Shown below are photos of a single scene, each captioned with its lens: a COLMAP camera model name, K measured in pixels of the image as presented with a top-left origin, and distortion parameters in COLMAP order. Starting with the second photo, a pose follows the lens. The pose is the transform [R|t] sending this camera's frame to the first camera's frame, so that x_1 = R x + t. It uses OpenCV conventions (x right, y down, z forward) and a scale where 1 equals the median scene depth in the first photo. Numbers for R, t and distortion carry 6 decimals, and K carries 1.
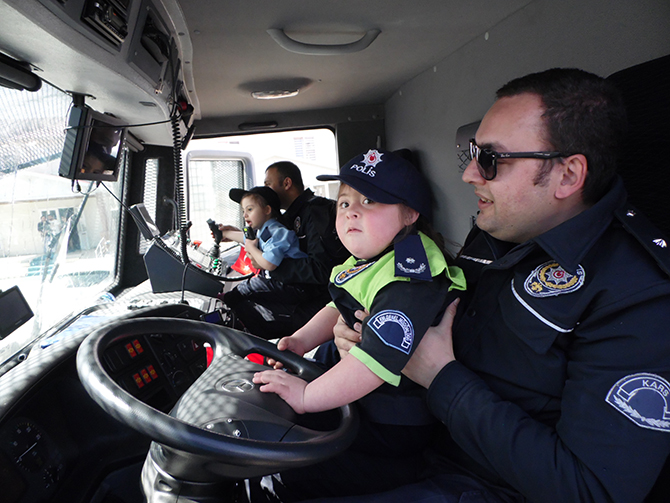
lens RADIAL K [[443.2, 0, 335.0], [0, 443.2, 251.5], [0, 0, 1]] dist [0.003816, 0.004170]
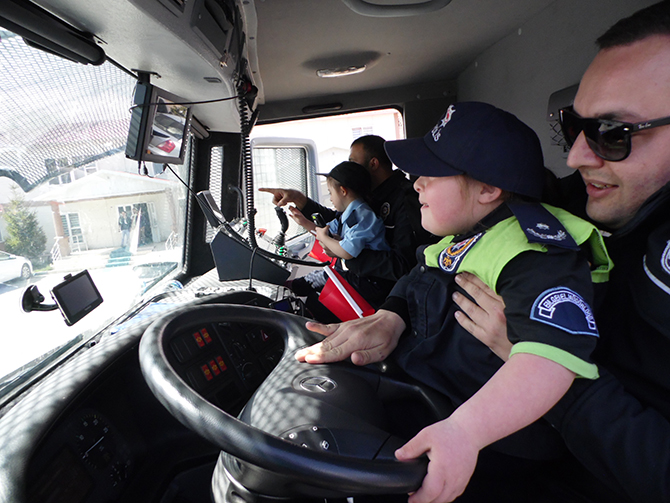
lens RADIAL K [[443.2, 0, 335.0], [0, 443.2, 251.5], [0, 0, 1]] dist [0.003816, 0.004170]
pose [[0.991307, -0.004655, -0.131487, -0.042495], [0.007058, 0.999816, 0.017817, 0.018784], [0.131380, -0.018590, 0.991158, 0.094600]]
